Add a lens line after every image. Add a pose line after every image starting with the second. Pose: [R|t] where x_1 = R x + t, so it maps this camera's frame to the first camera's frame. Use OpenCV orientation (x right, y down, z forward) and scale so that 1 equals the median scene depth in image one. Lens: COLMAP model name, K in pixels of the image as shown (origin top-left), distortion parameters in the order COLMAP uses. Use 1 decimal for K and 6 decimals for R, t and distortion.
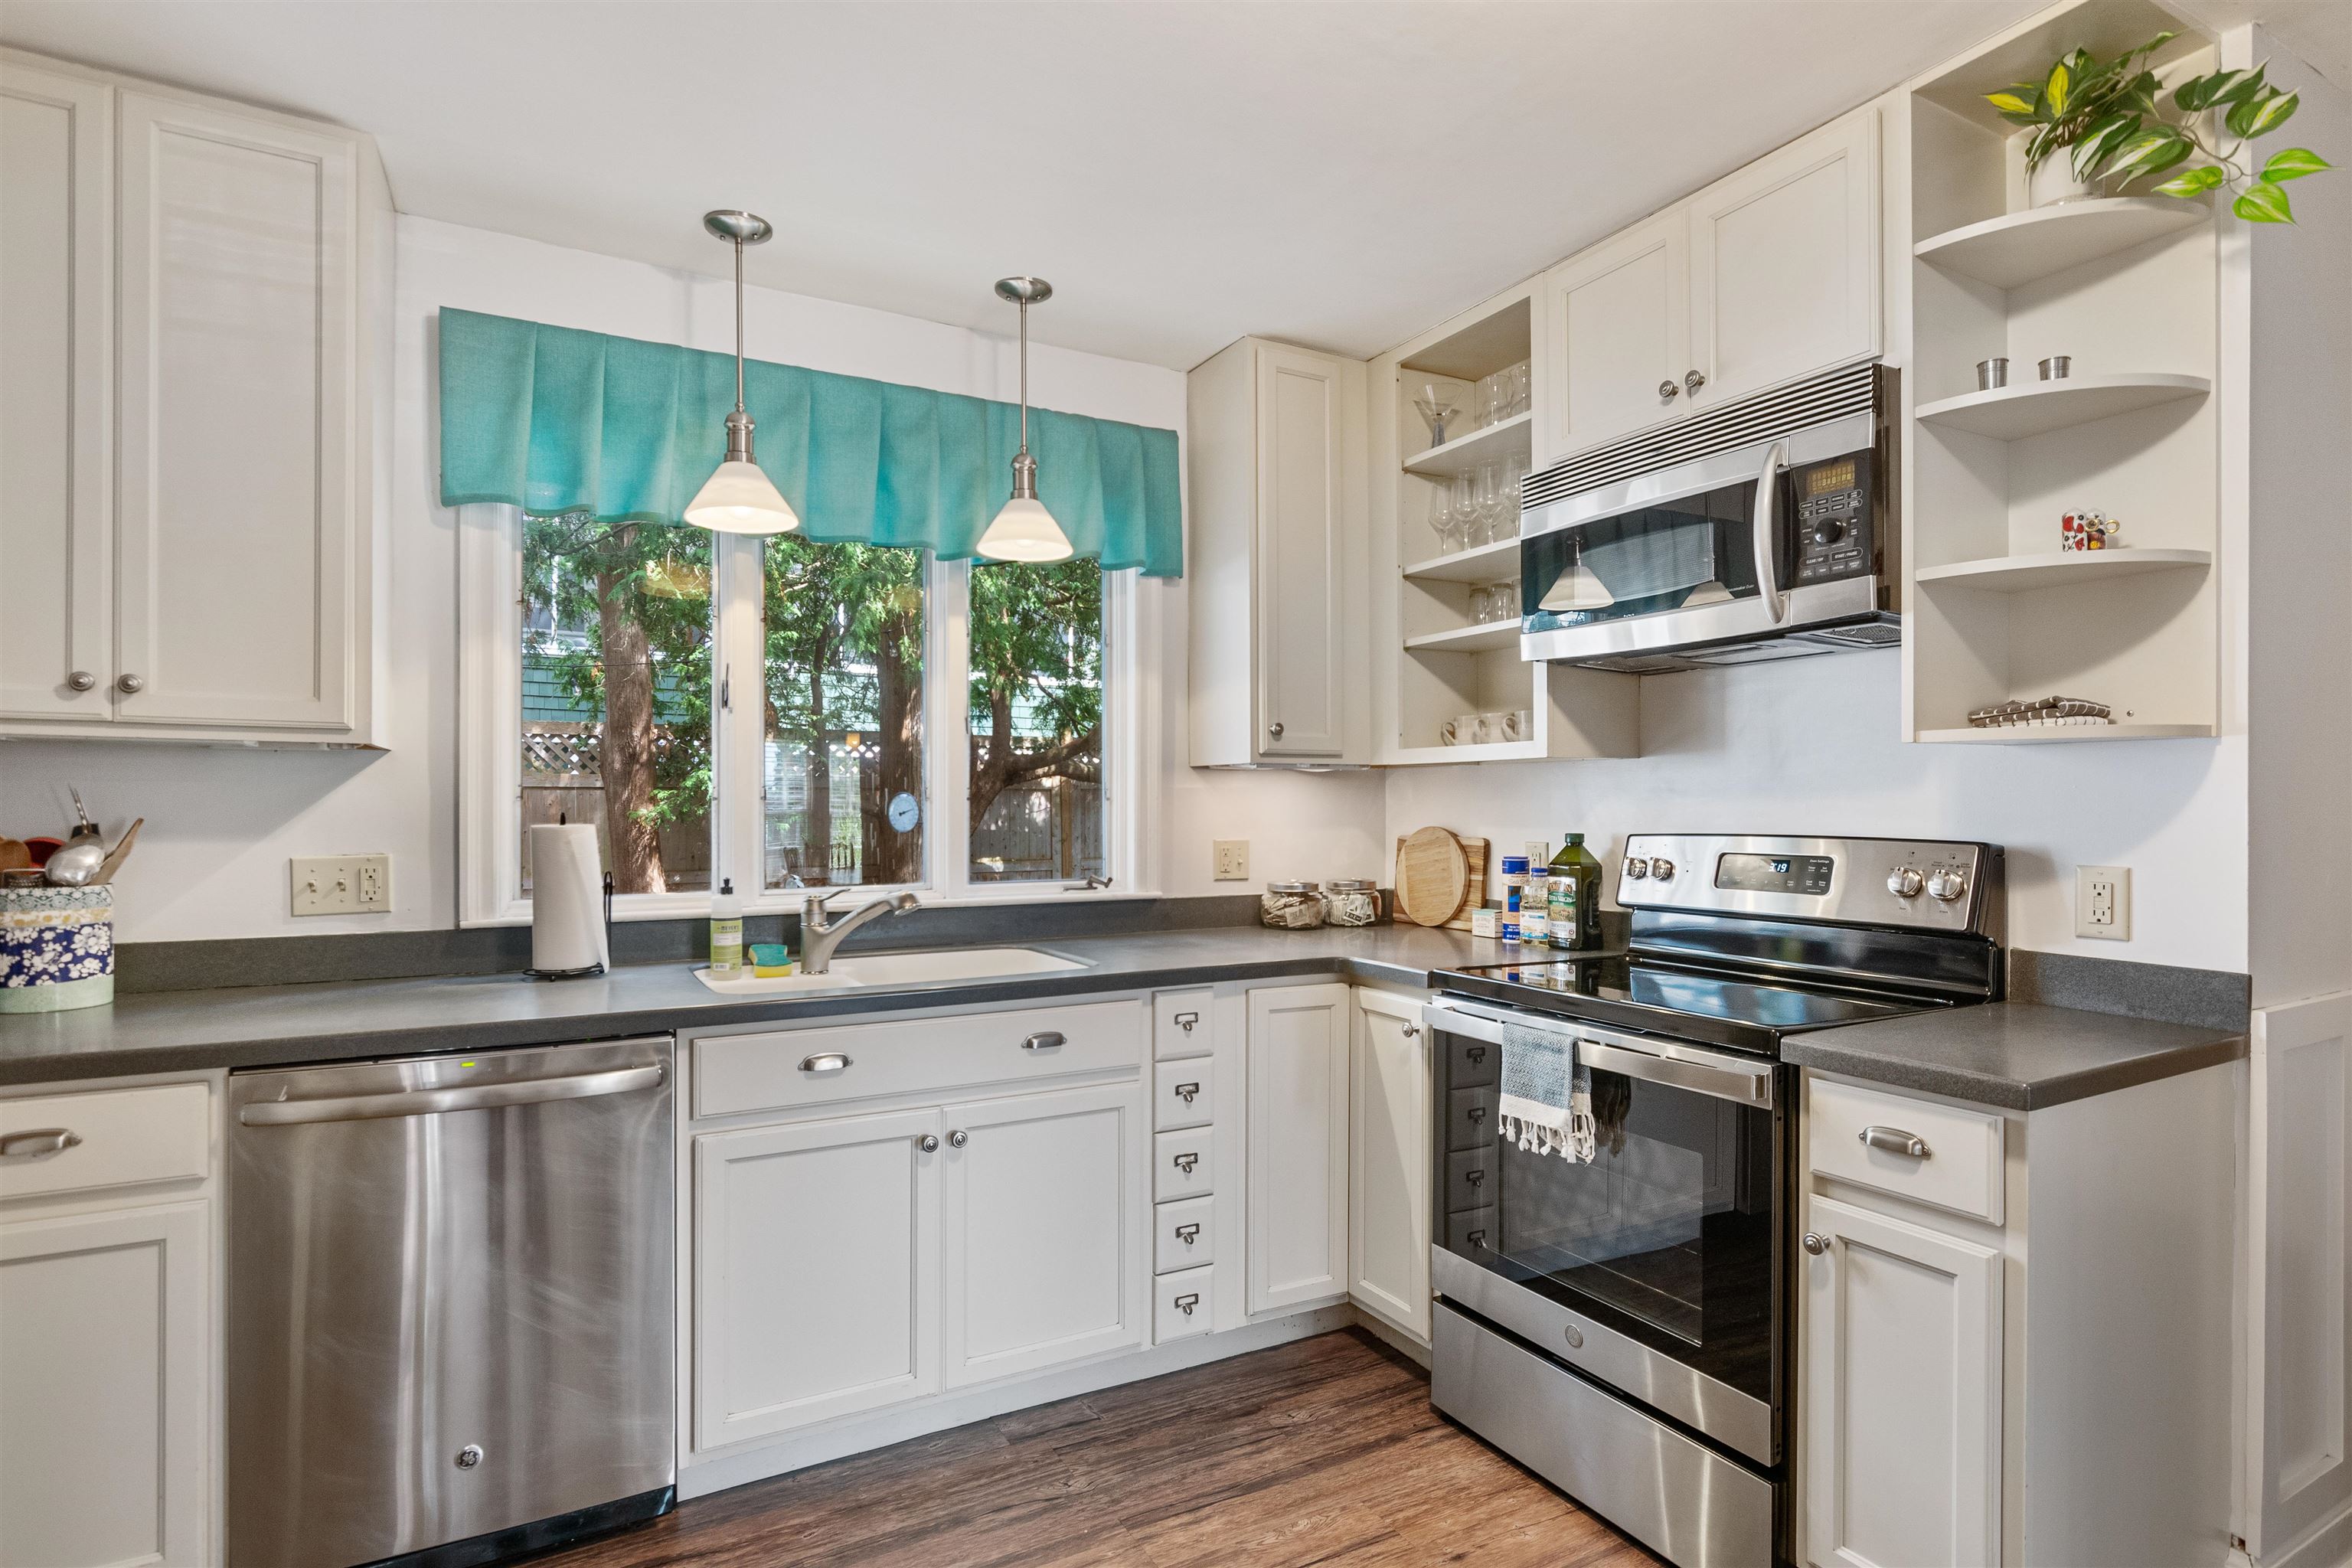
lens RADIAL K [[1168.2, 0, 1179.4], [0, 1168.2, 810.6], [0, 0, 1]] dist [-0.001663, -0.000852]
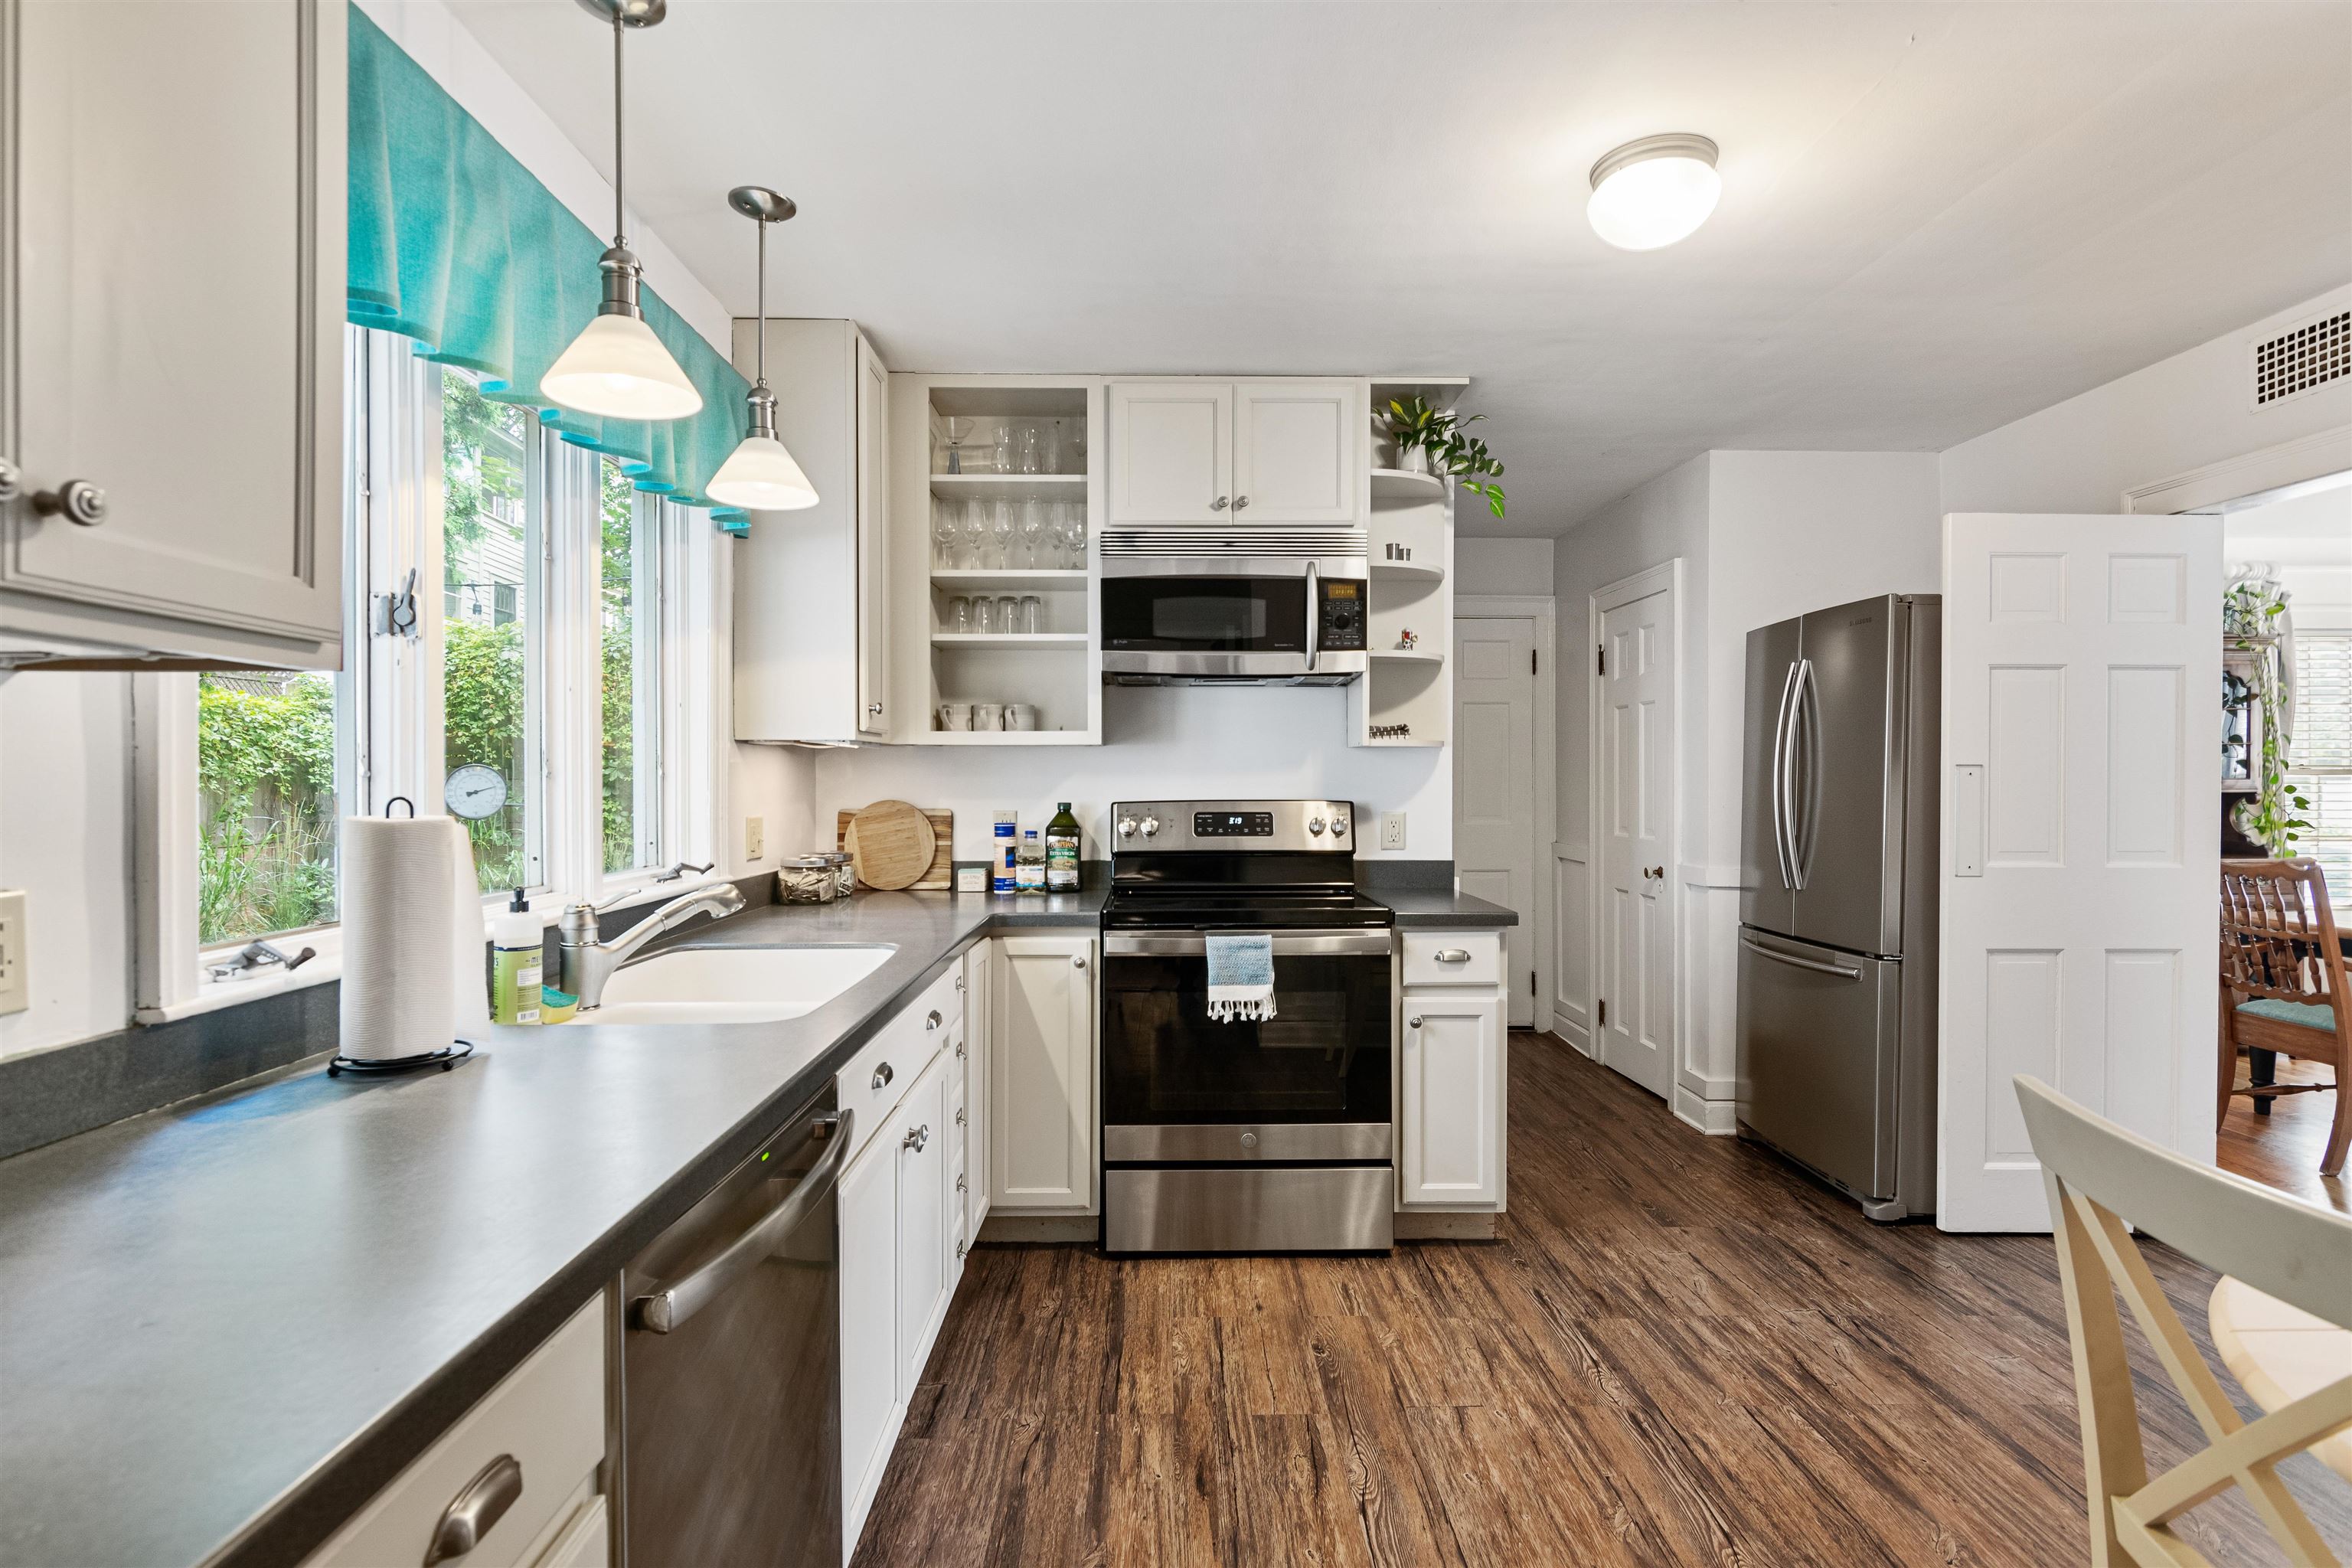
lens RADIAL K [[1136.1, 0, 1178.5], [0, 1136.1, 782.3], [0, 0, 1]] dist [0.011430, -0.000692]
pose [[0.466307, -0.003273, 0.884617, -0.855616], [0.003763, 0.999991, 0.001716, -0.005356], [-0.884615, 0.002529, 0.466315, 0.357514]]
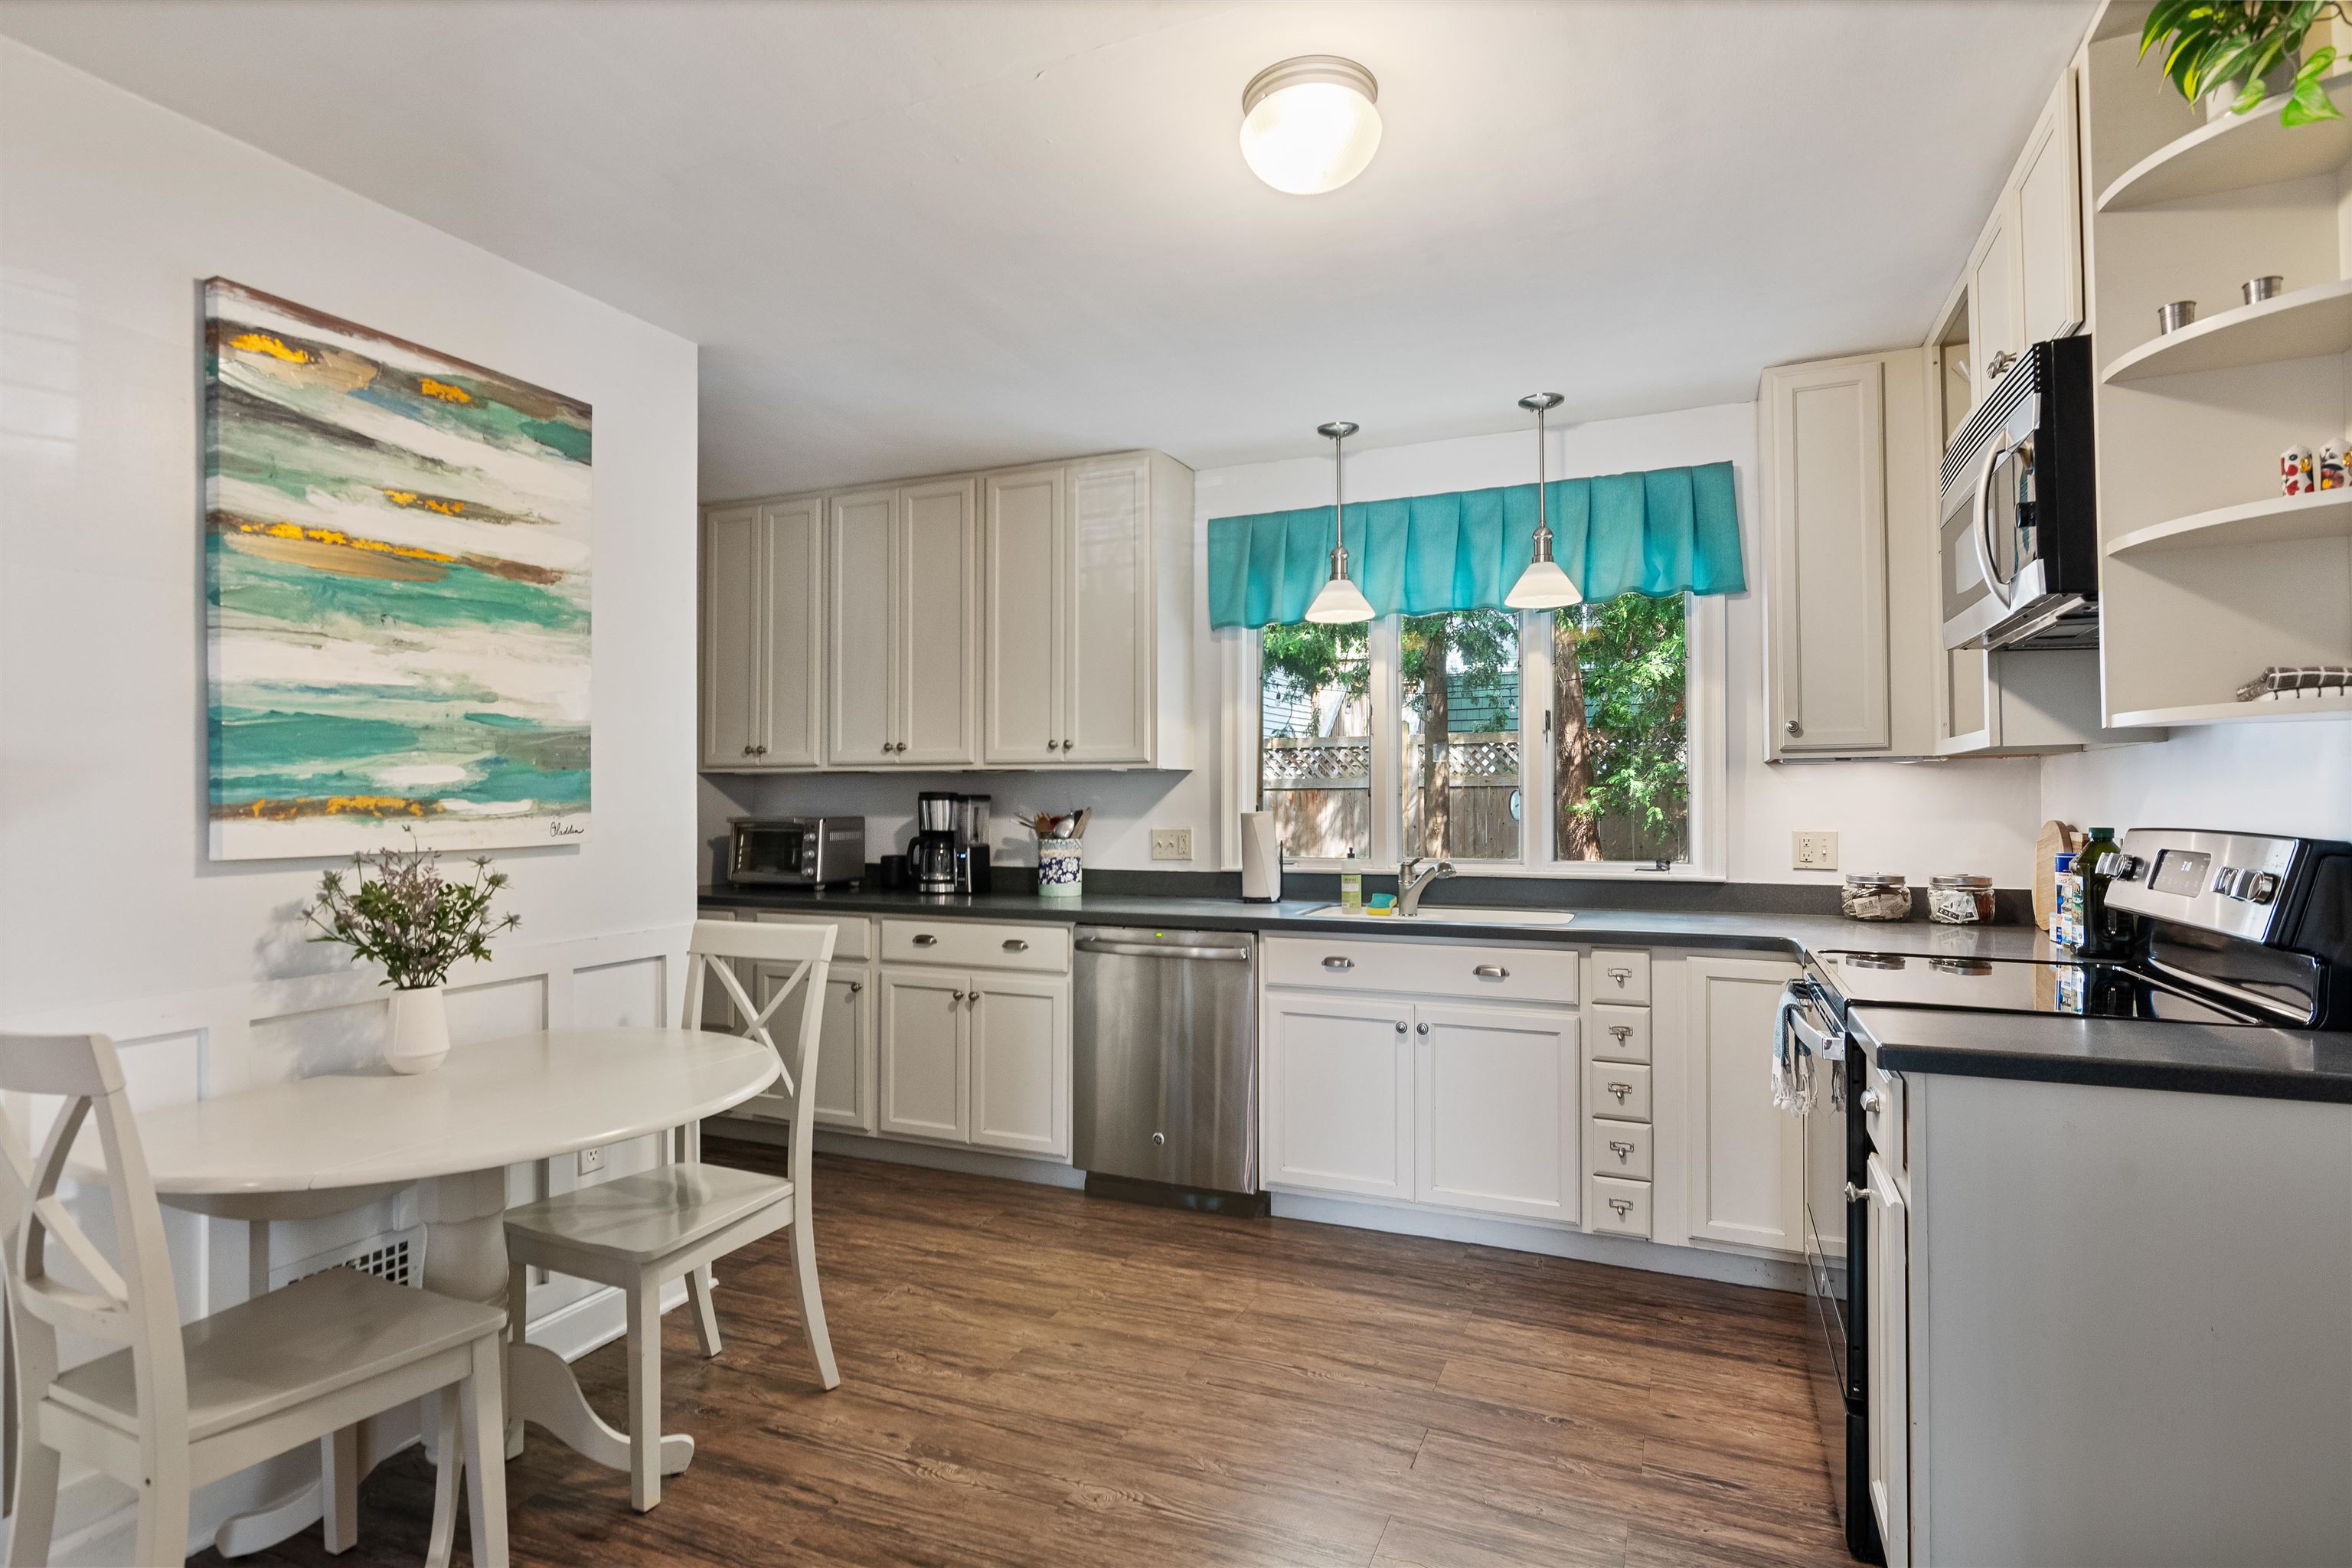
lens RADIAL K [[1193.5, 0, 1168.7], [0, 1193.5, 788.1], [0, 0, 1]] dist [-0.006444, 0.000584]
pose [[0.605955, -0.012417, -0.795402, 0.752810], [-0.000271, 0.999875, -0.015815, 0.005147], [0.795499, 0.009799, 0.605876, -0.142753]]
